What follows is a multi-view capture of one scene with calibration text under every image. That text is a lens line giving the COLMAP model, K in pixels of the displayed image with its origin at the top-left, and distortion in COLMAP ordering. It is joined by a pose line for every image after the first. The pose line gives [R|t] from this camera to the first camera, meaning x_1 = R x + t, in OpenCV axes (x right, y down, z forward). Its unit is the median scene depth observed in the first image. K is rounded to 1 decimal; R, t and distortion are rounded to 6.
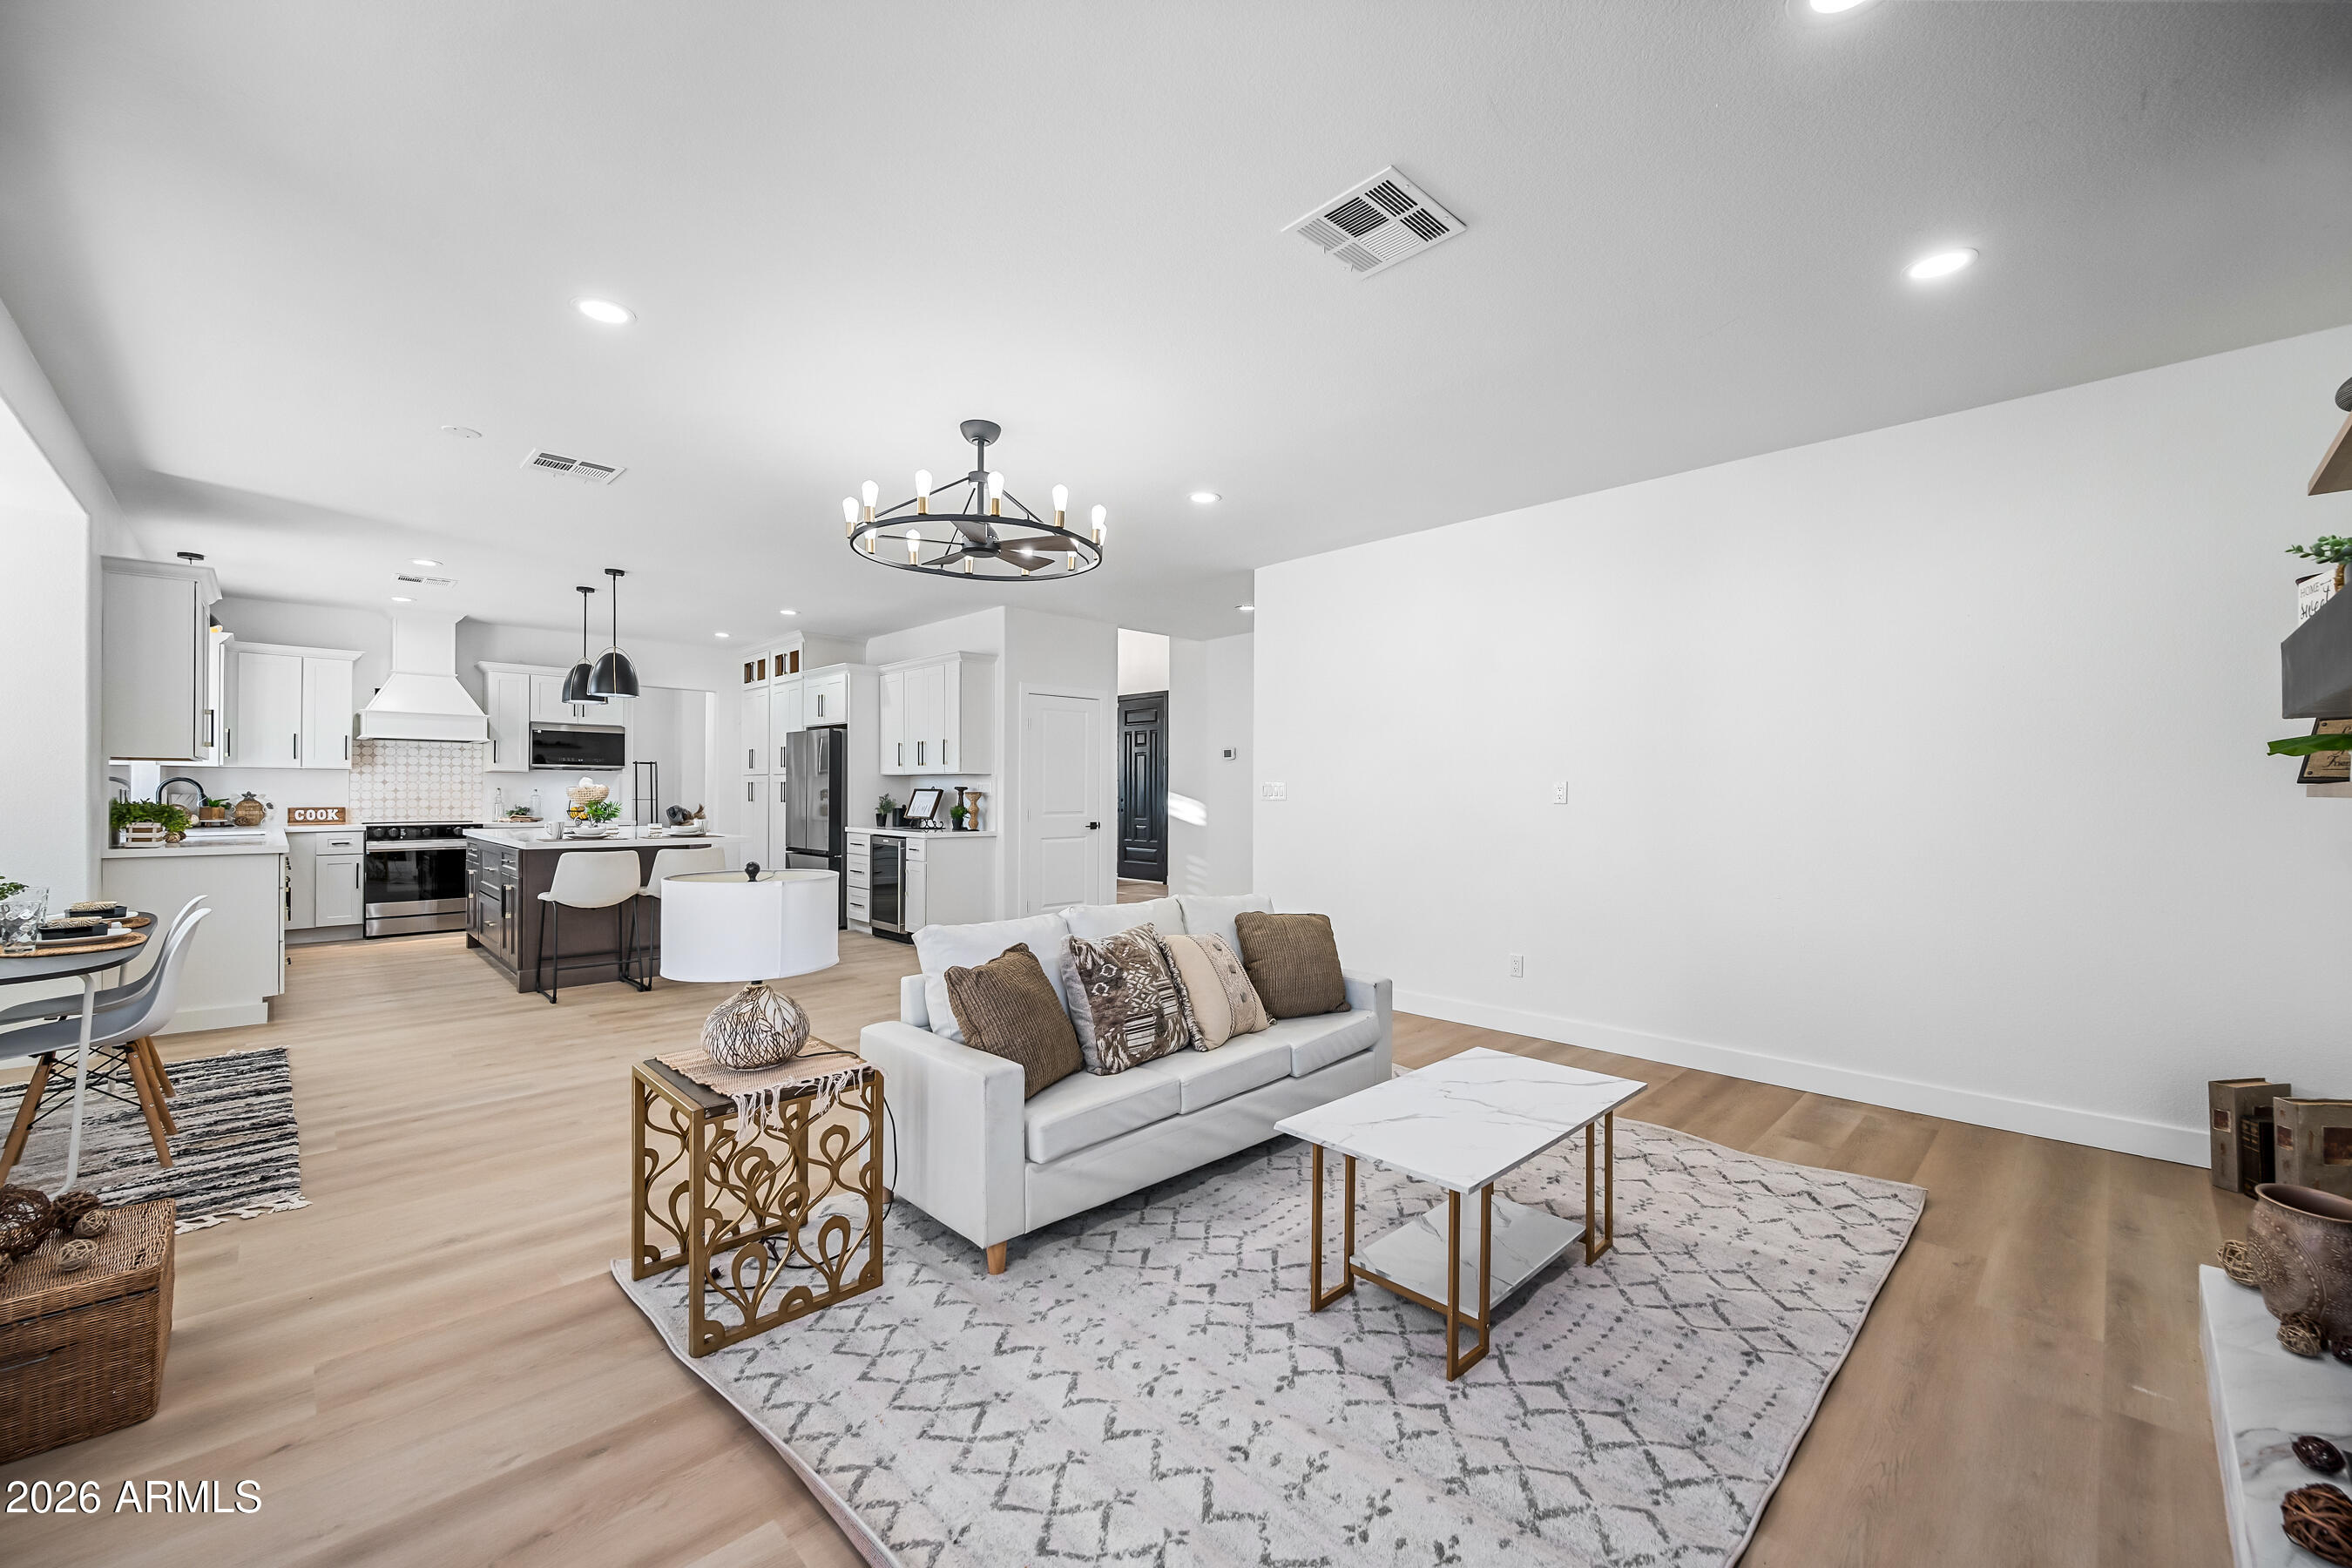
lens RADIAL K [[924.9, 0, 1175.3], [0, 924.9, 788.2], [0, 0, 1]] dist [0.001423, -0.000368]
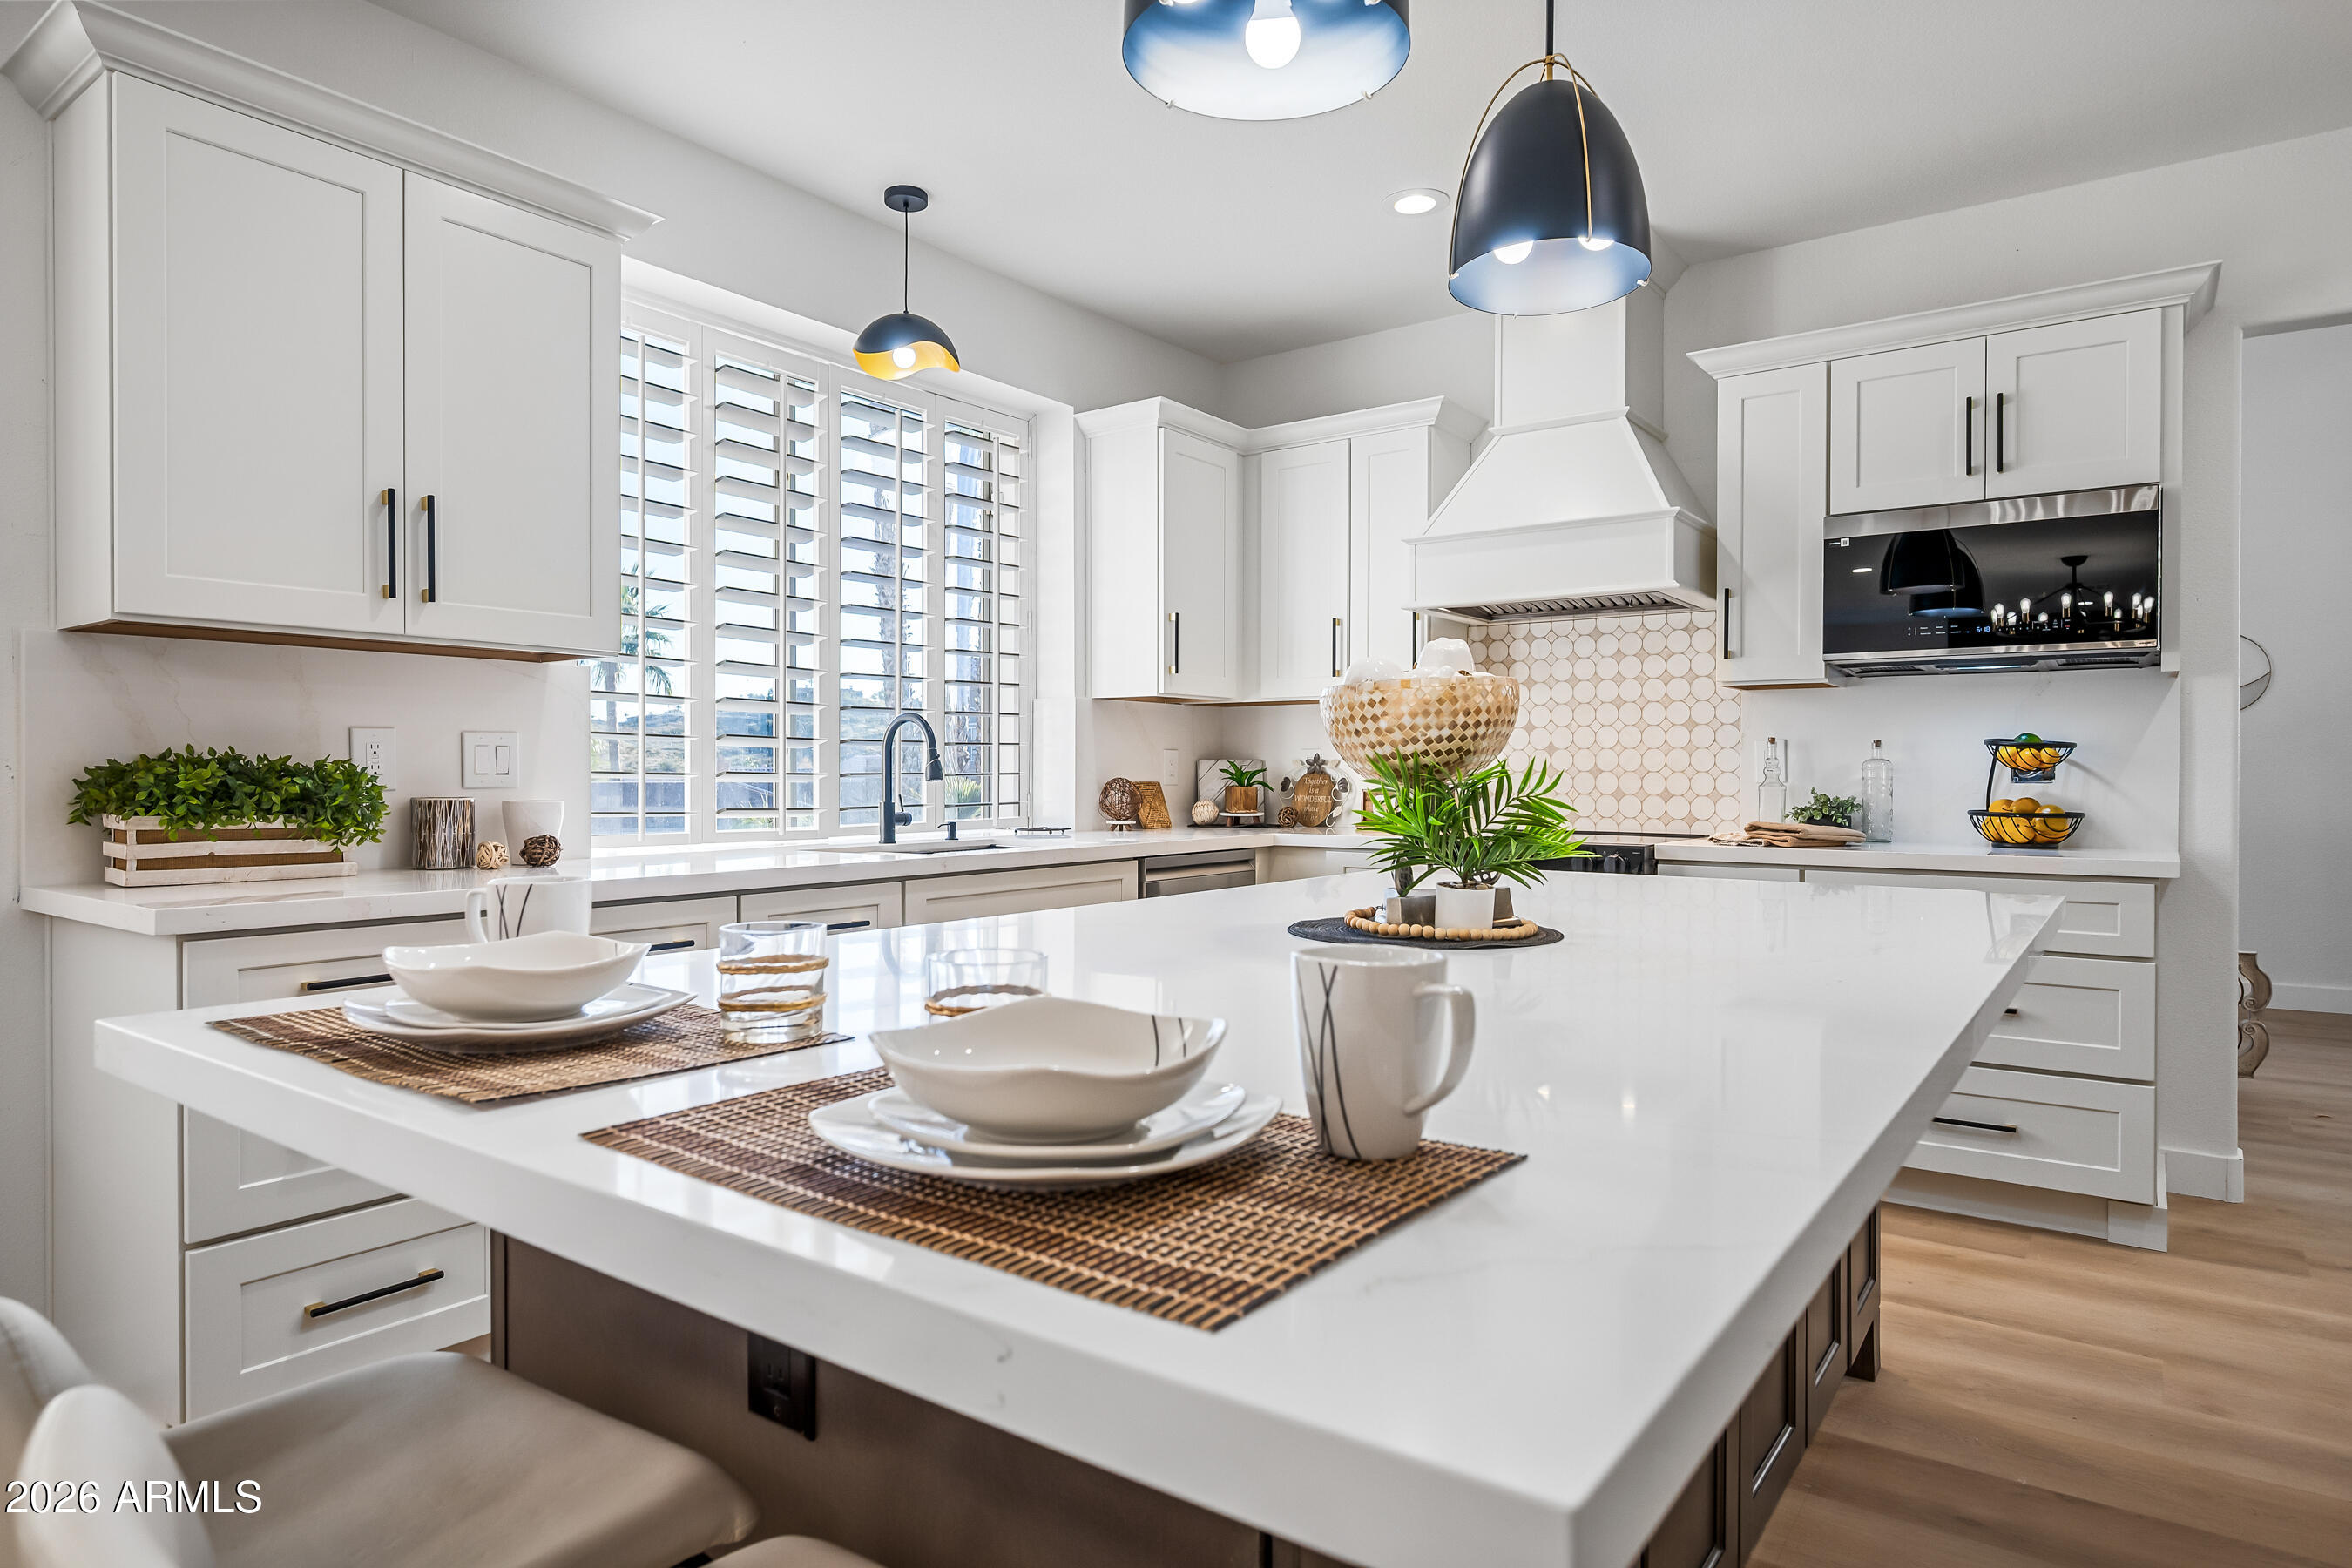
lens RADIAL K [[1345.1, 0, 1175.5], [0, 1345.1, 784.0], [0, 0, 1]] dist [0.000423, 0.000023]
pose [[0.166038, 0.006027, -0.986101, -0.308140], [0.003256, 0.999973, 0.006660, 0.012656], [0.986114, -0.004317, 0.166014, 0.735963]]
